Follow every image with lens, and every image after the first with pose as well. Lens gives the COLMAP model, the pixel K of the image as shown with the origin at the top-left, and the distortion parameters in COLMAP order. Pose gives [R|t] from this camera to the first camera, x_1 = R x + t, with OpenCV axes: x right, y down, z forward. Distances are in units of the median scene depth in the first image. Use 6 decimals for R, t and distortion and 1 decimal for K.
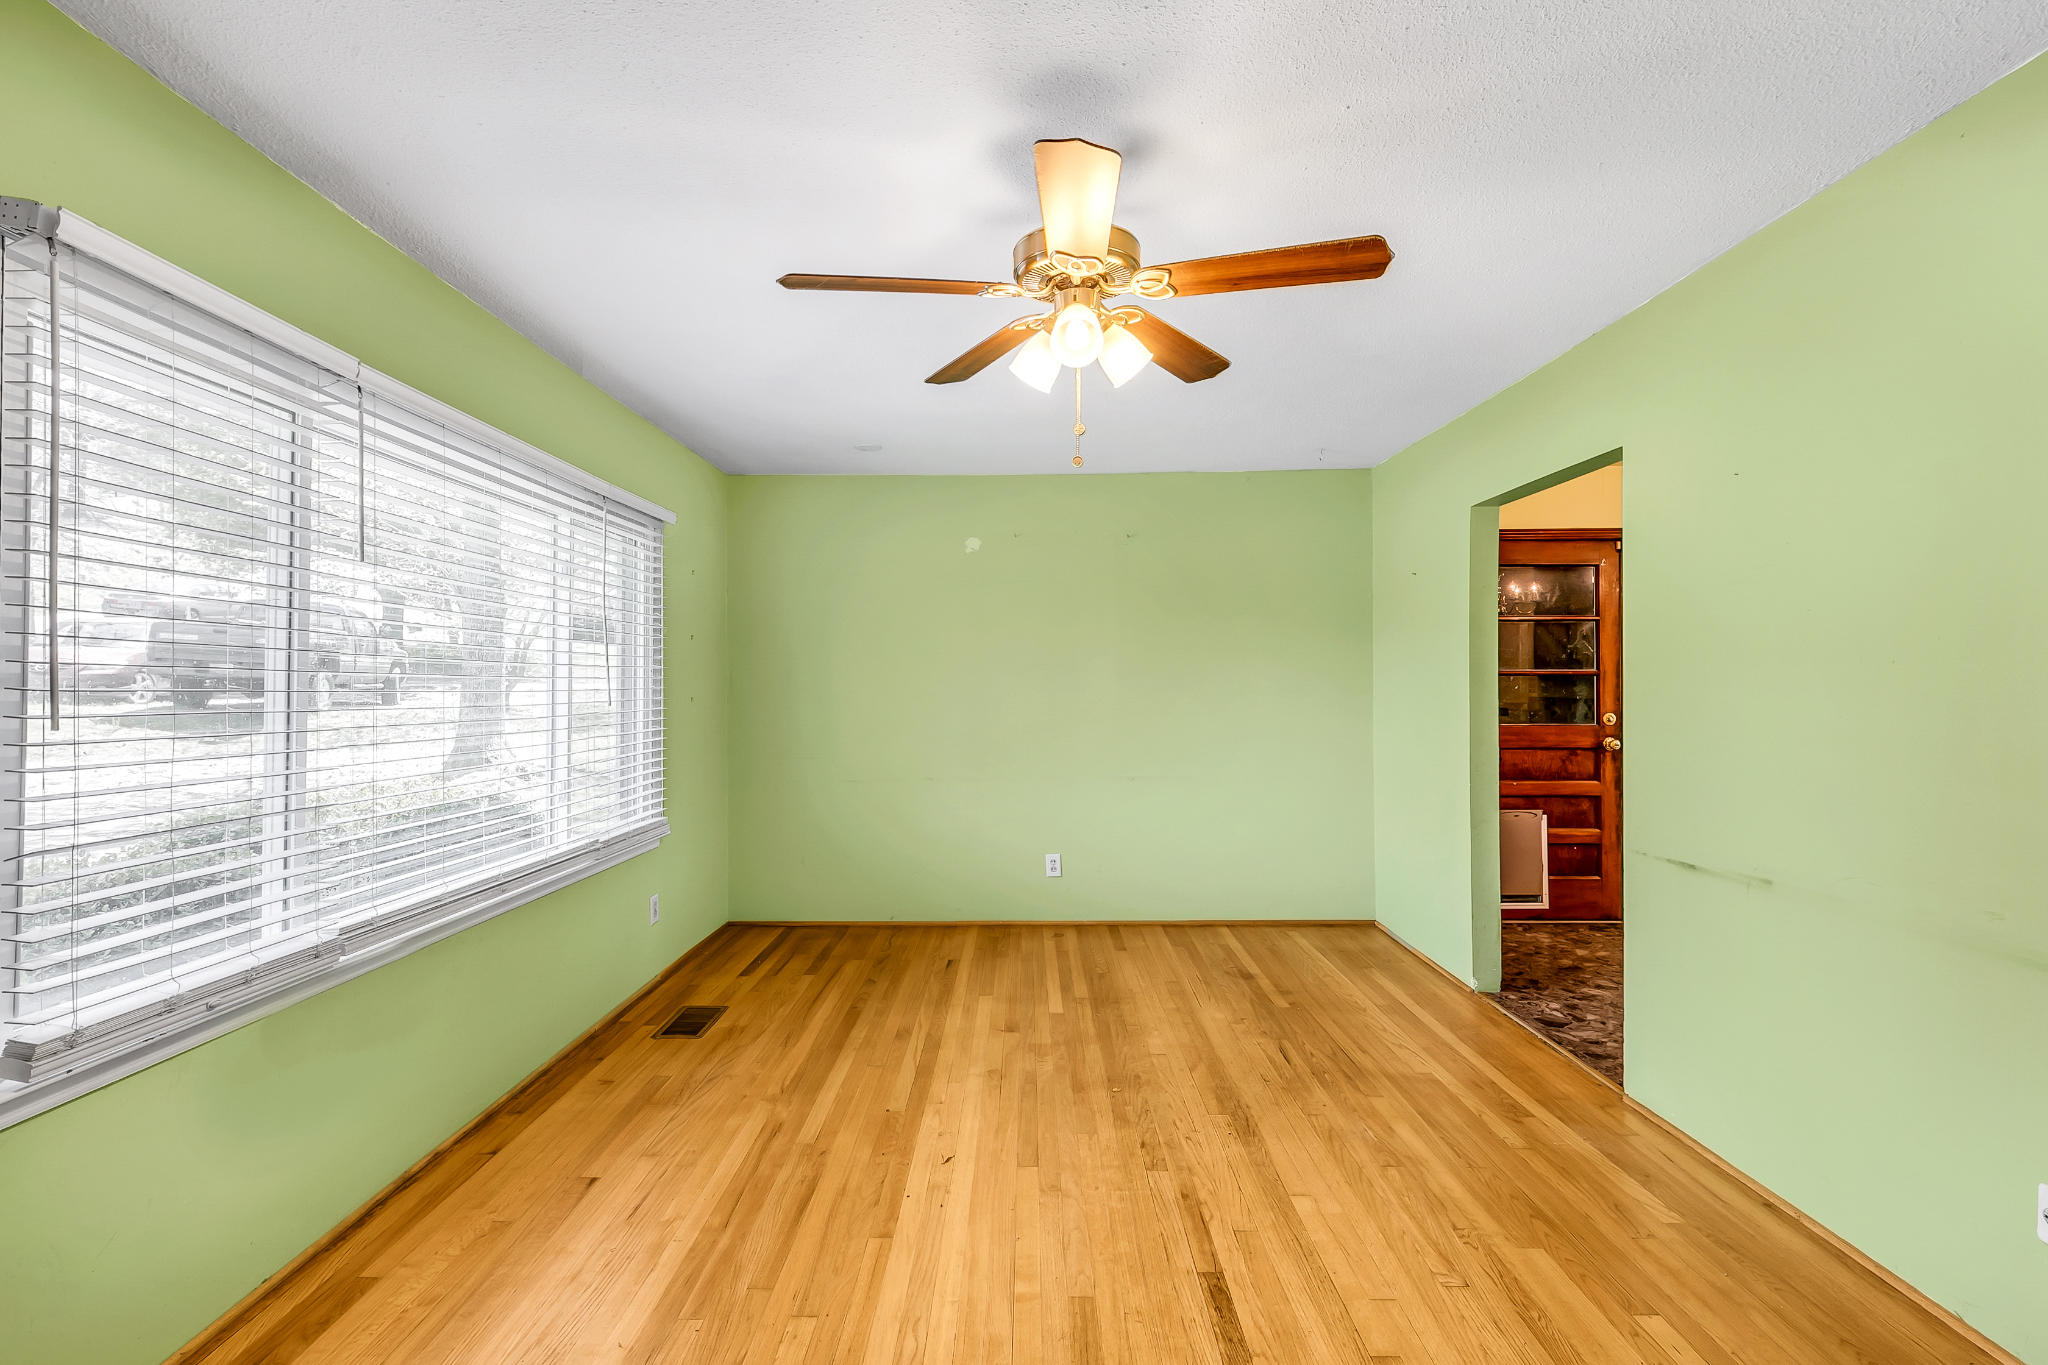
lens RADIAL K [[1031.0, 0, 1024.0], [0, 1031.0, 682.5], [0, 0, 1]] dist [-0.000318, 0.000472]
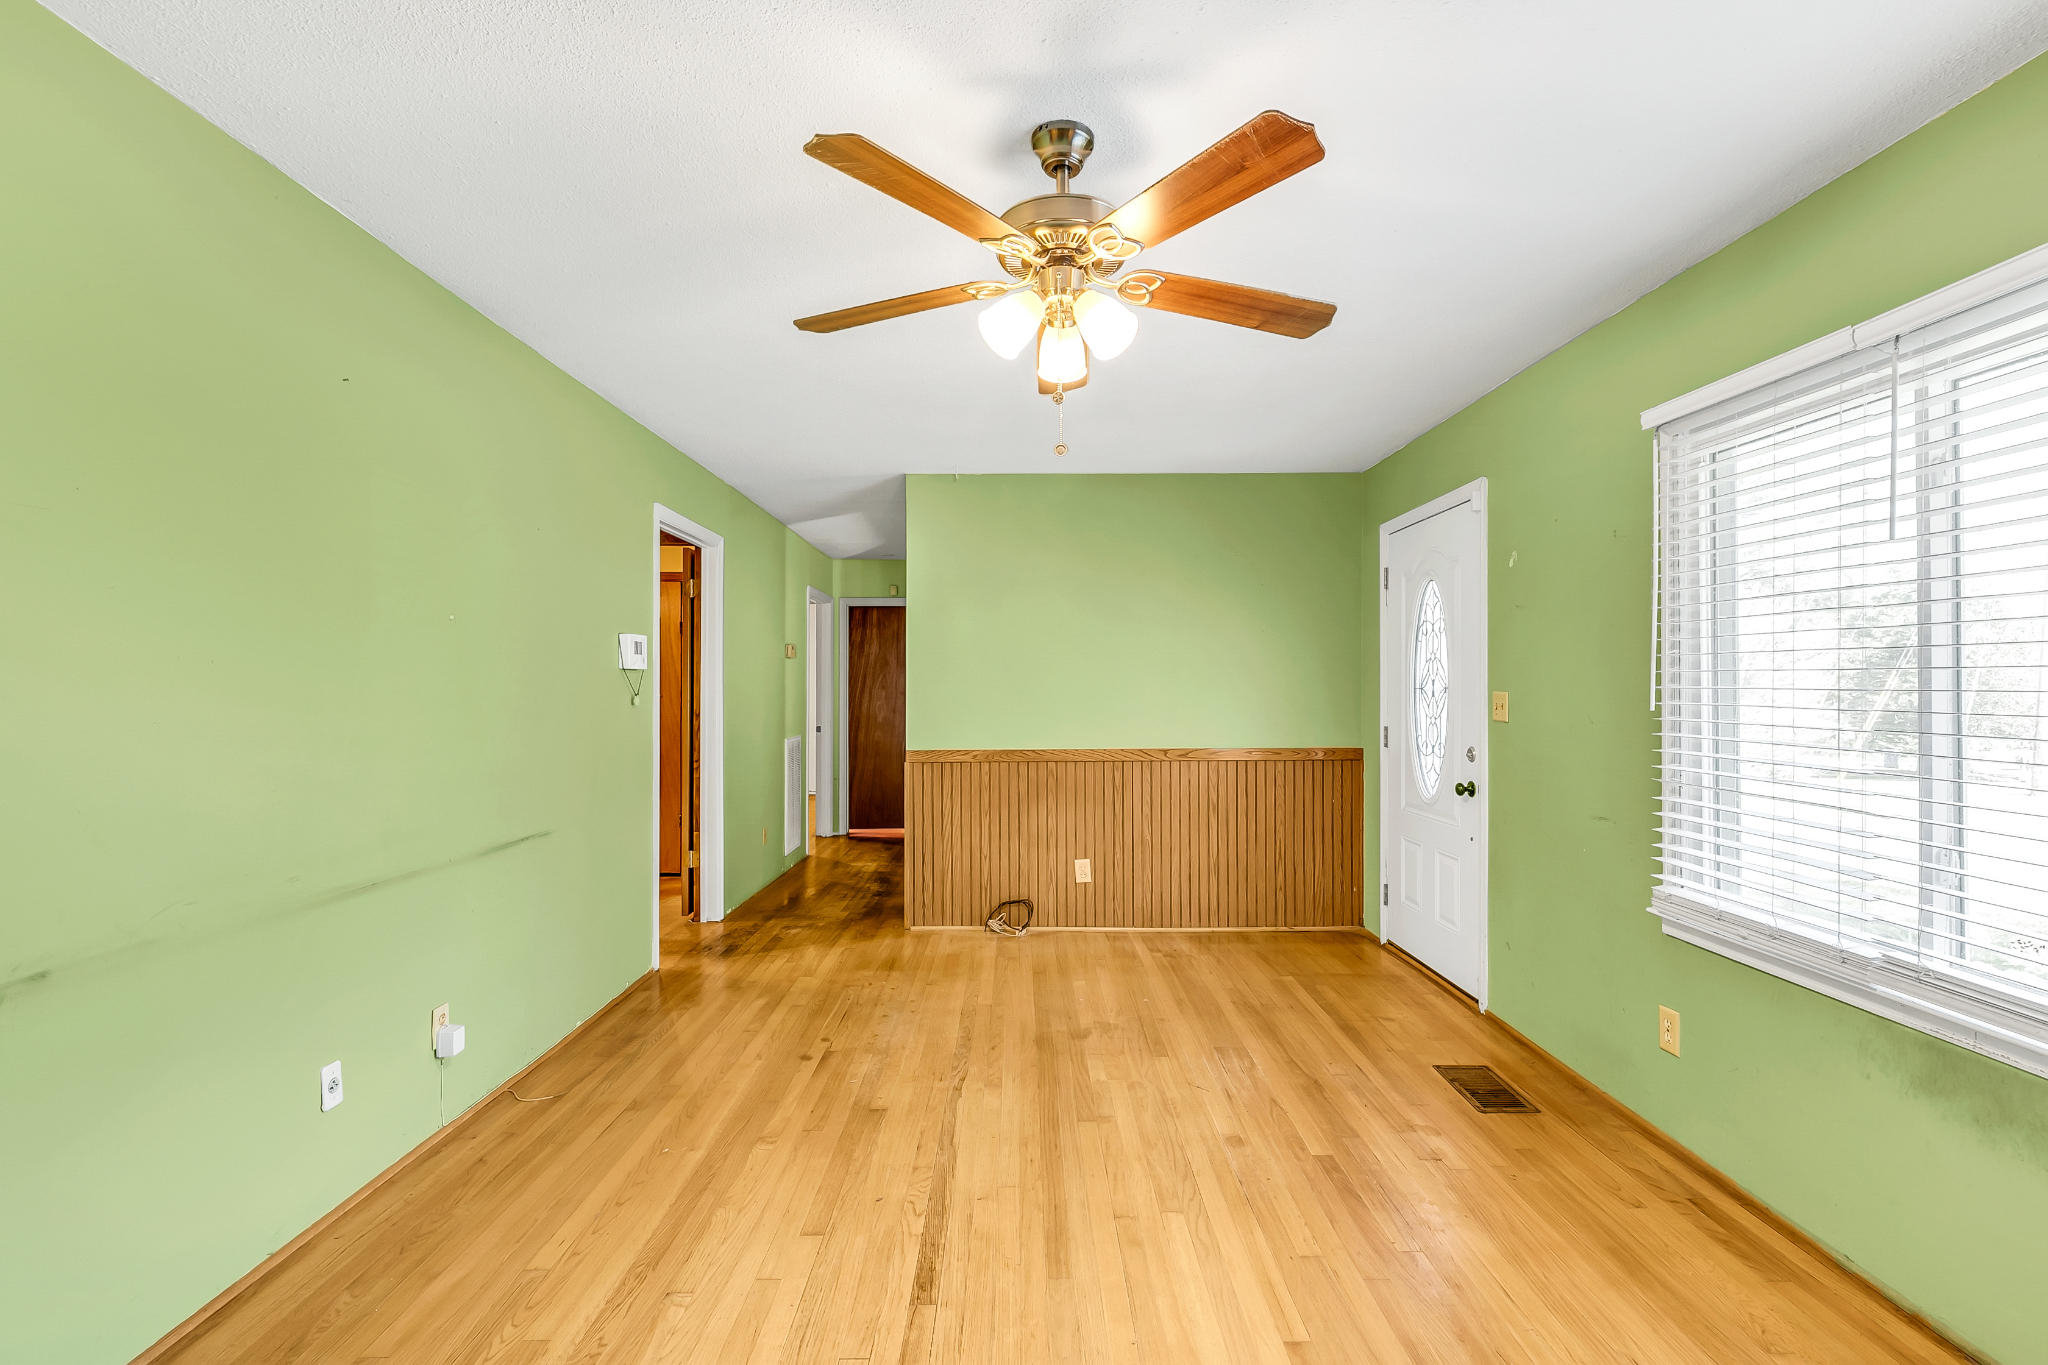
lens RADIAL K [[1031.0, 0, 1024.0], [0, 1031.0, 682.5], [0, 0, 1]] dist [-0.000318, 0.000472]
pose [[-0.999966, 0.001950, -0.008004, 0.094010], [0.002024, 0.999955, -0.009217, 0.009742], [0.007986, -0.009233, -0.999925, 1.941896]]
